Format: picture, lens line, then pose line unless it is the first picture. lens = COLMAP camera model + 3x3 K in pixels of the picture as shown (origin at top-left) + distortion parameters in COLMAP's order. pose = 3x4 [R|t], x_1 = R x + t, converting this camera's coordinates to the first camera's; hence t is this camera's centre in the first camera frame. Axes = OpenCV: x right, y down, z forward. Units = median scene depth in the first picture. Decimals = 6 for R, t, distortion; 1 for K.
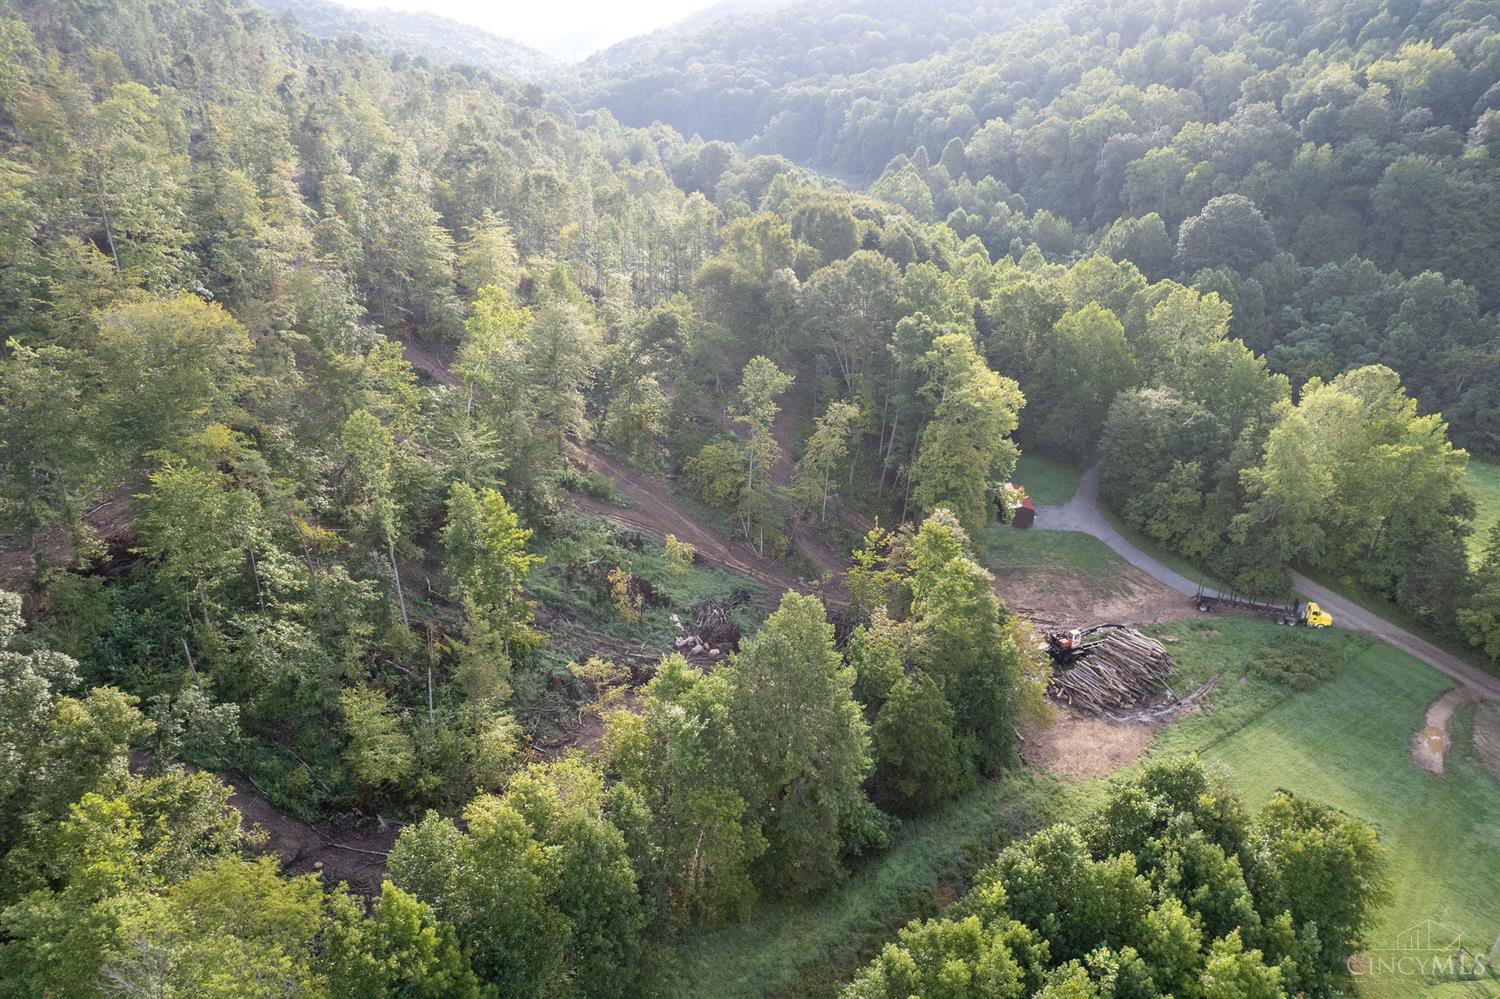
lens RADIAL K [[962.3, 0, 742.9], [0, 962.3, 501.5], [0, 0, 1]] dist [-0.048293, 0.048832]
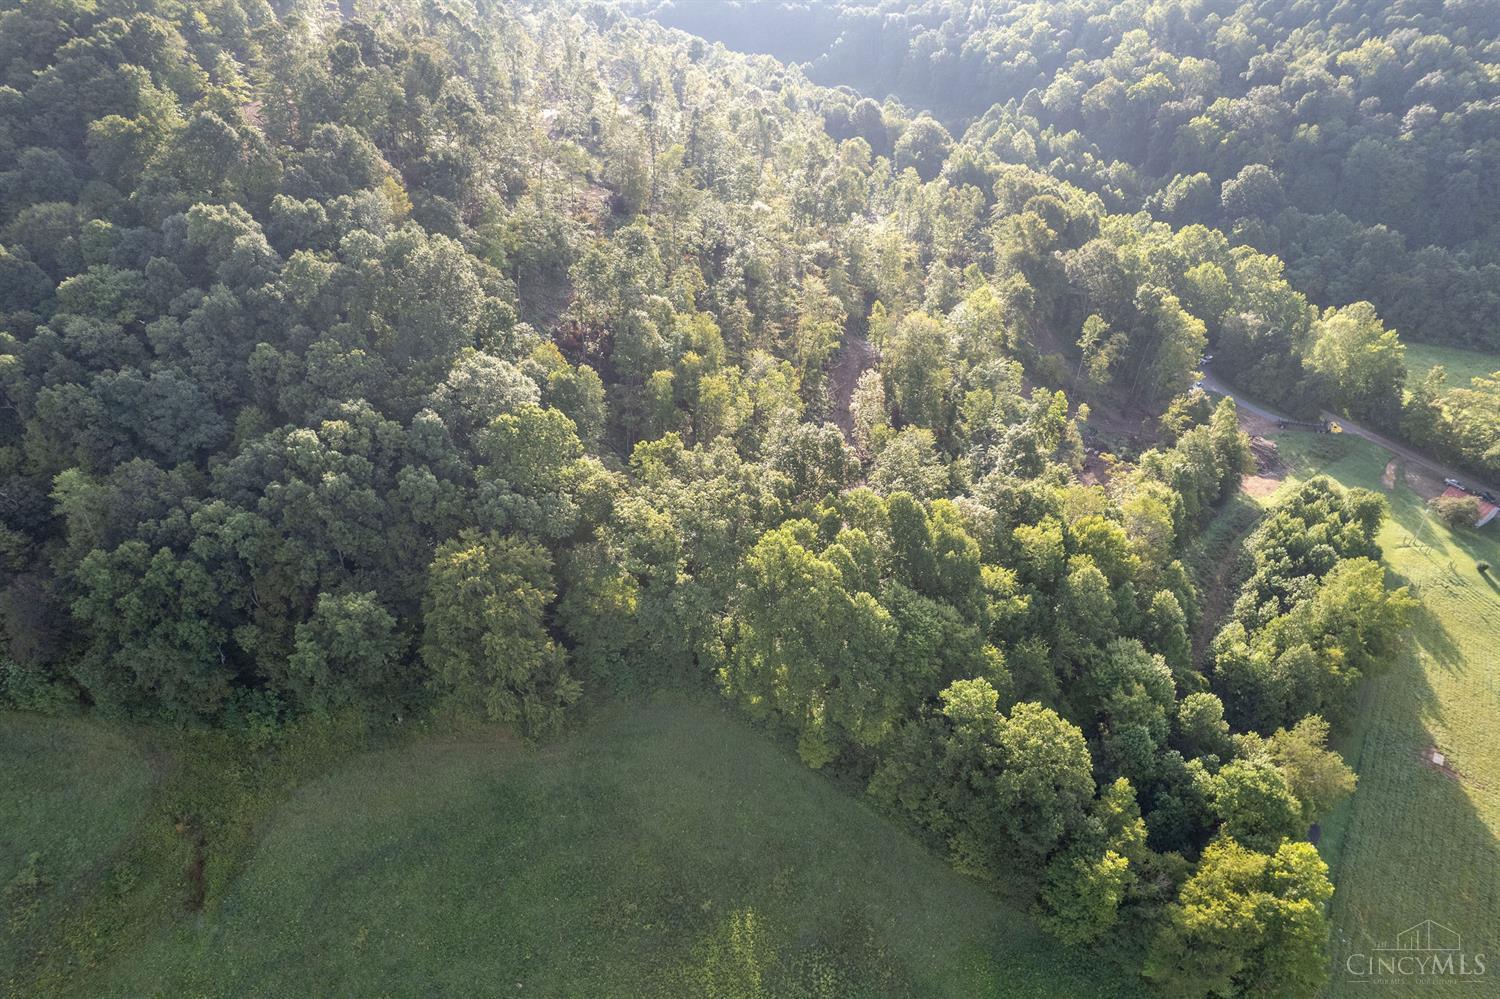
lens RADIAL K [[962.3, 0, 746.9], [0, 962.3, 503.9], [0, 0, 1]] dist [-0.048293, 0.048832]
pose [[0.994482, -0.052078, 0.091070, -0.706439], [0.037191, 0.986718, 0.158129, -0.076812], [-0.098095, -0.153870, 0.983210, -0.769376]]
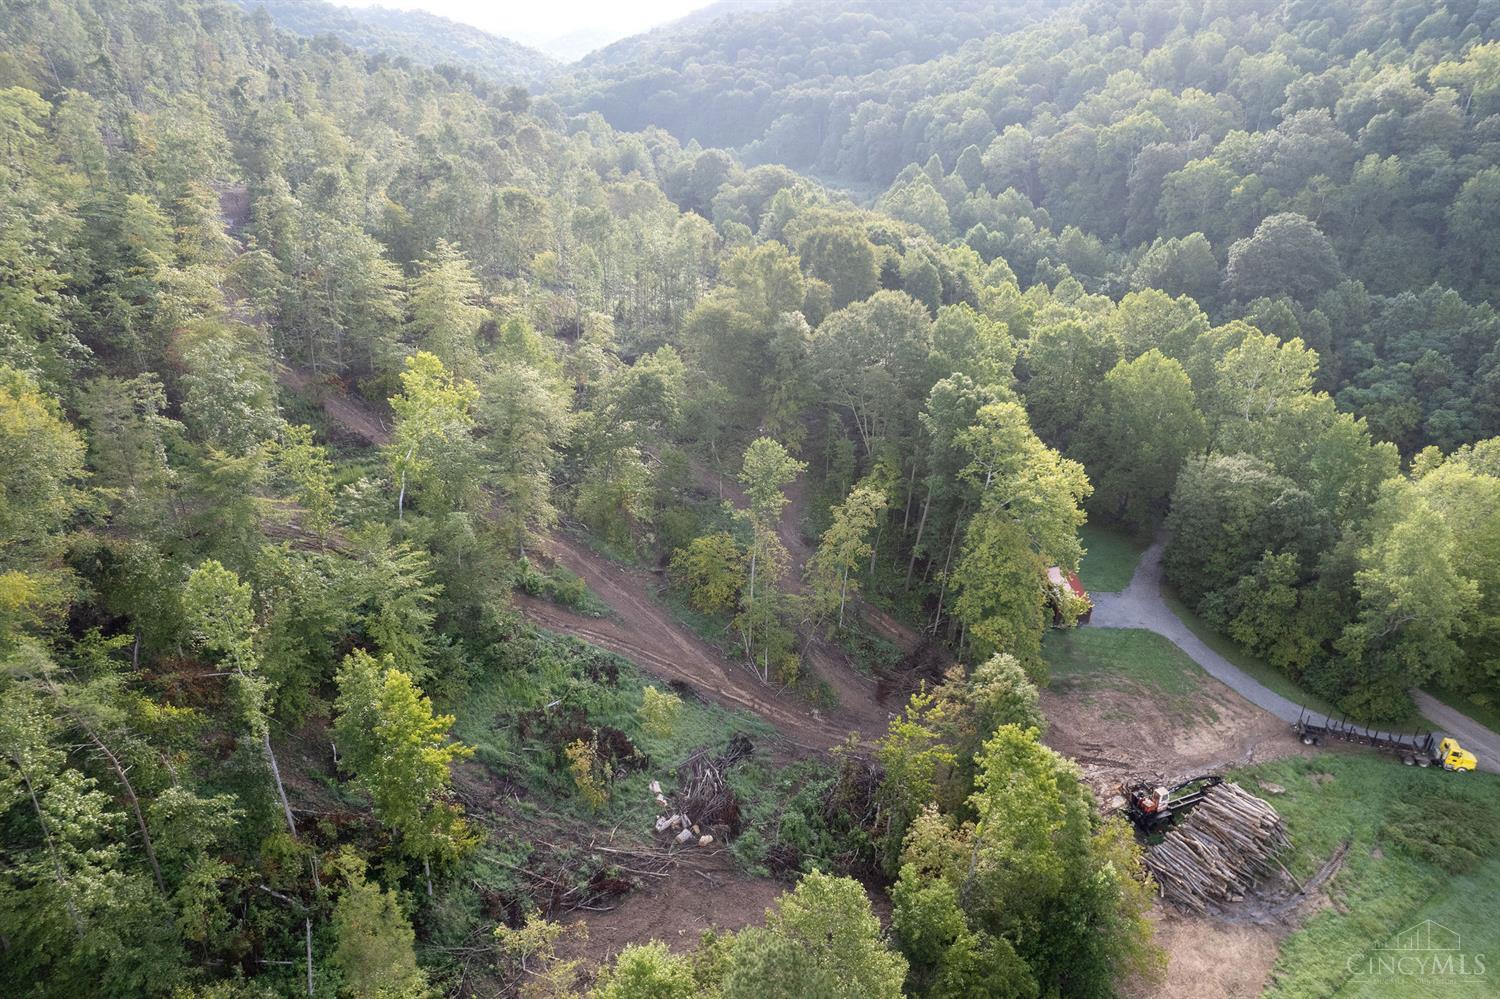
lens RADIAL K [[962.3, 0, 741.8], [0, 962.3, 504.7], [0, 0, 1]] dist [-0.048293, 0.048832]
pose [[0.999999, 0.001138, 0.000152, -0.001039], [-0.001139, 0.999995, 0.003077, -0.074056], [-0.000149, -0.003078, 0.999995, 0.152733]]
